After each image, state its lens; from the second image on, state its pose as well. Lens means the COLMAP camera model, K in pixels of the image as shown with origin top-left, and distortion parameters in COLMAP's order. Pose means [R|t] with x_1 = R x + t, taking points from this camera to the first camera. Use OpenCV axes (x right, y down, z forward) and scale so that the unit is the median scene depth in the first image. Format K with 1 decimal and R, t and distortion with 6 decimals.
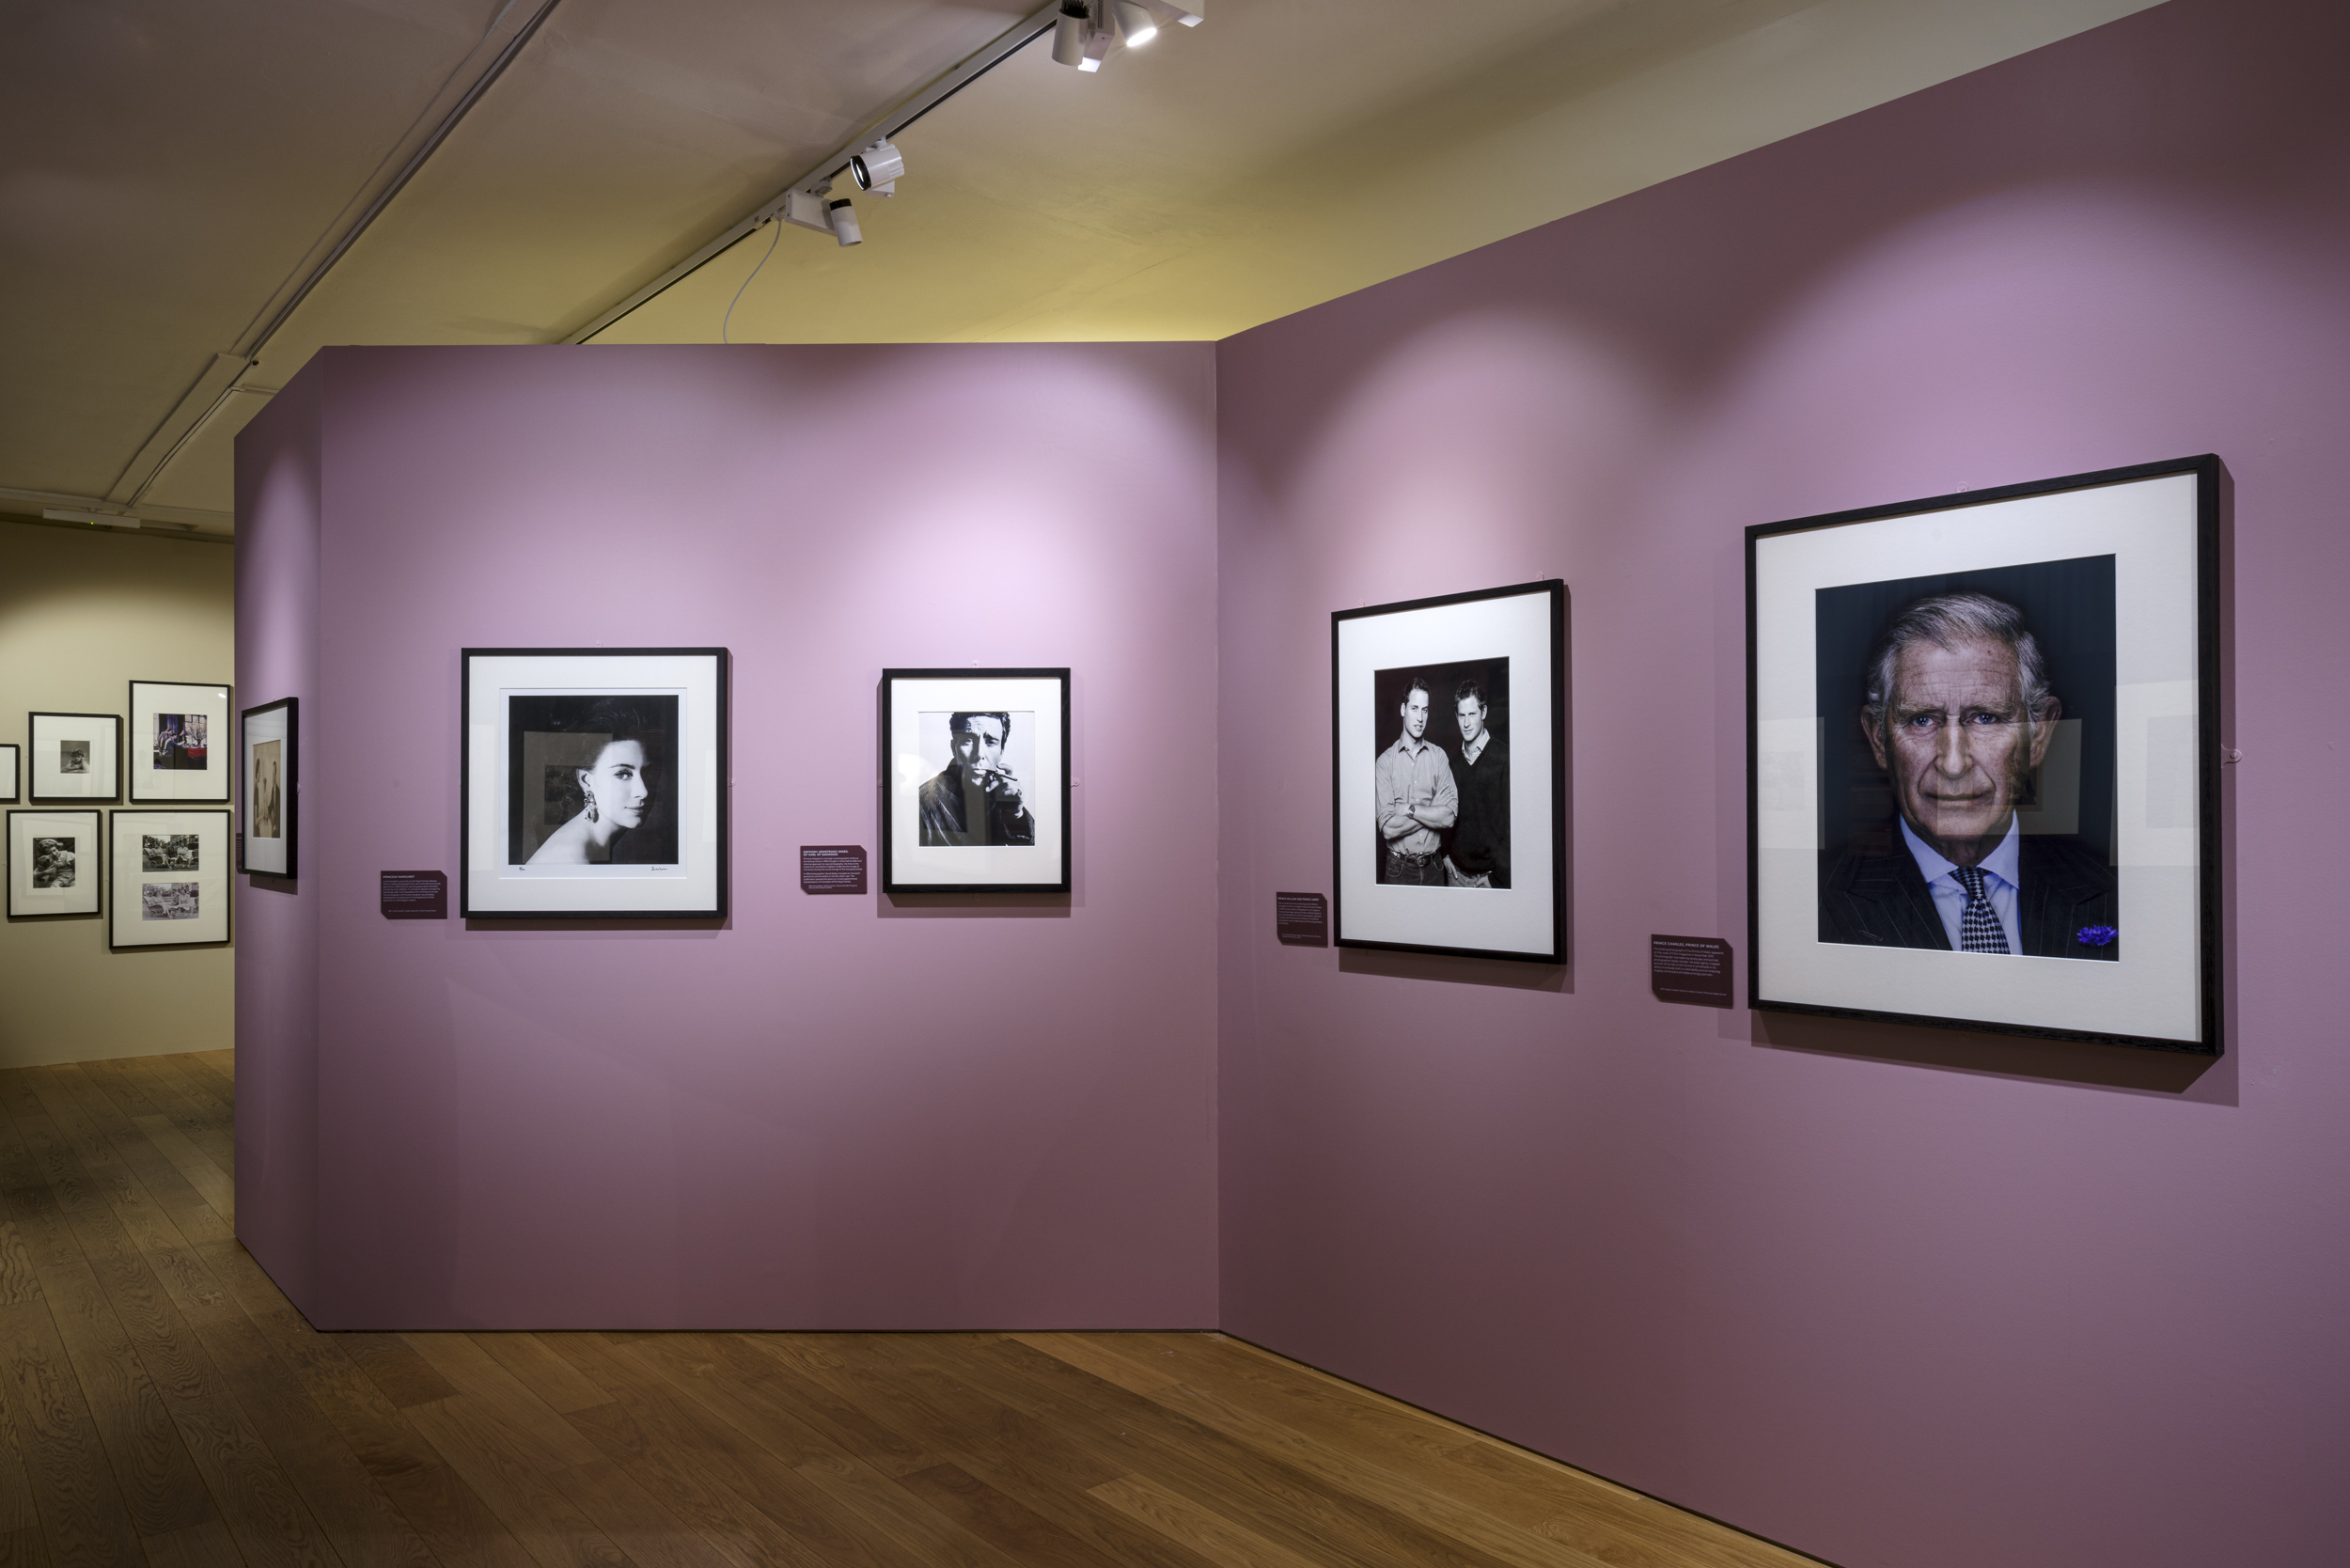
lens RADIAL K [[1550.9, 0, 1175.6], [0, 1550.9, 827.0], [0, 0, 1]] dist [-0.002117, -0.000732]
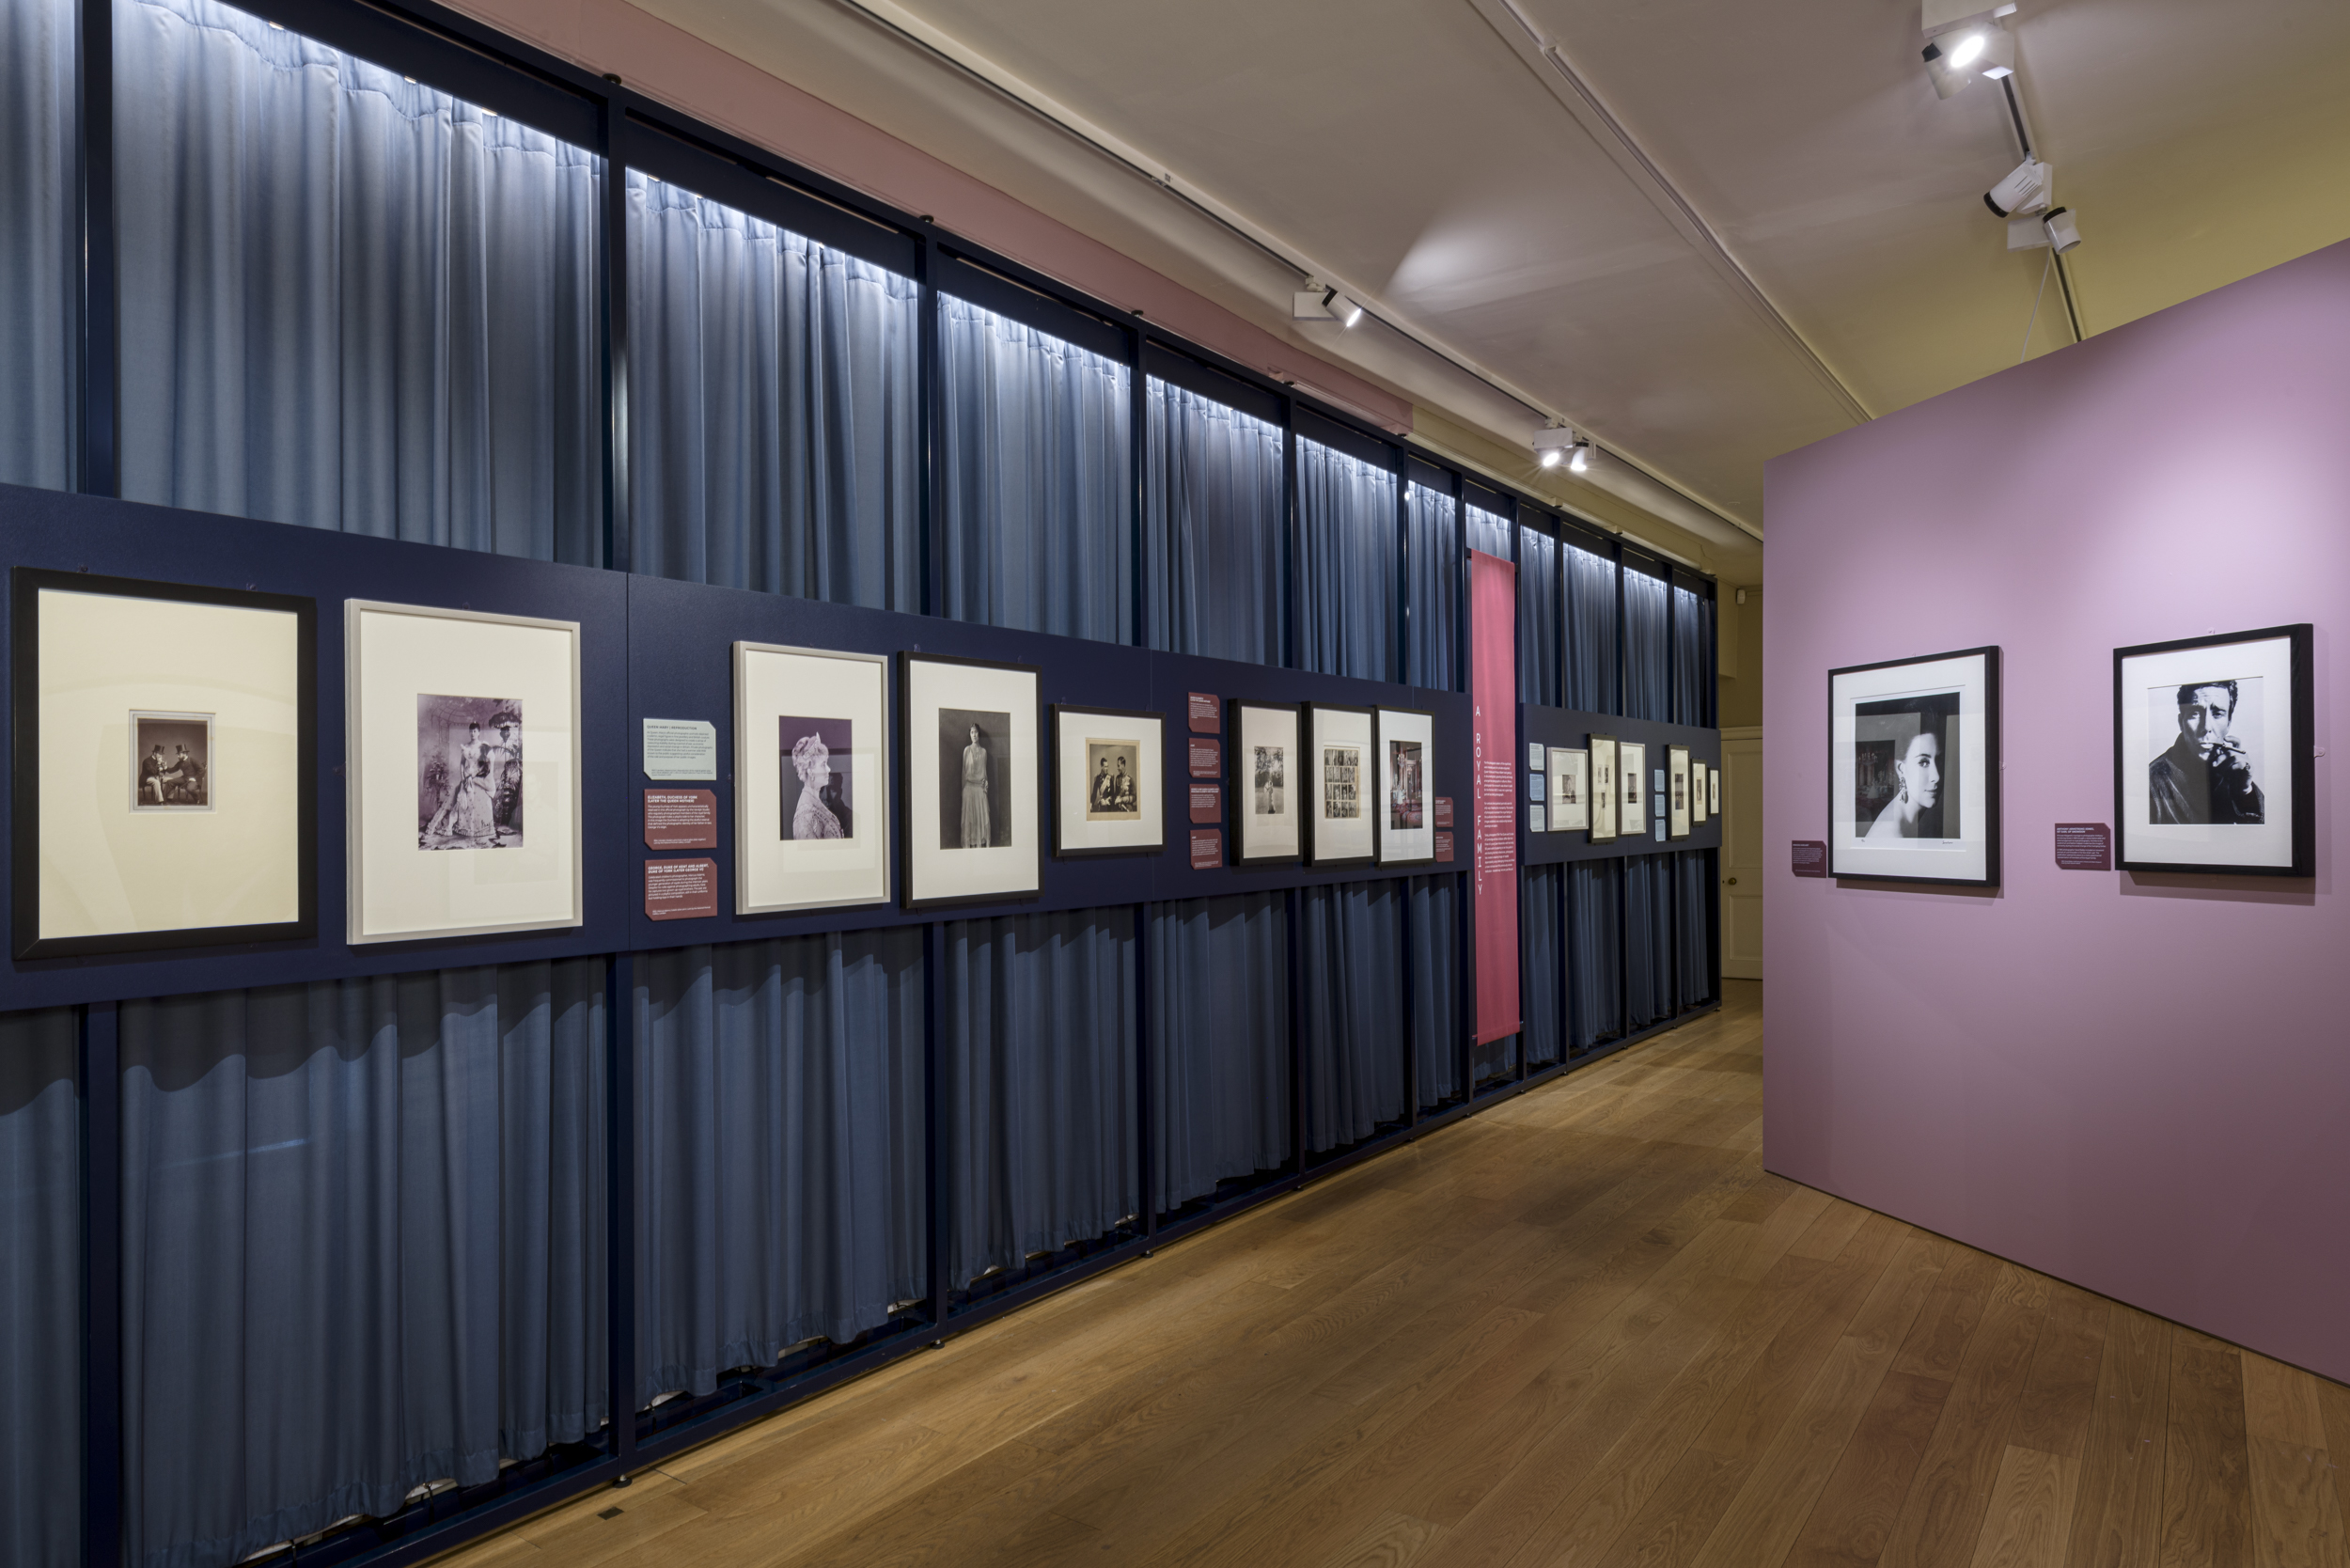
lens RADIAL K [[1437.0, 0, 1175.1], [0, 1437.0, 813.3], [0, 0, 1]] dist [0.000608, -0.000519]
pose [[0.241153, -0.002431, -0.970484, 0.573740], [0.013335, 0.999911, 0.000809, -0.003514], [0.970396, -0.013136, 0.241164, 0.176845]]
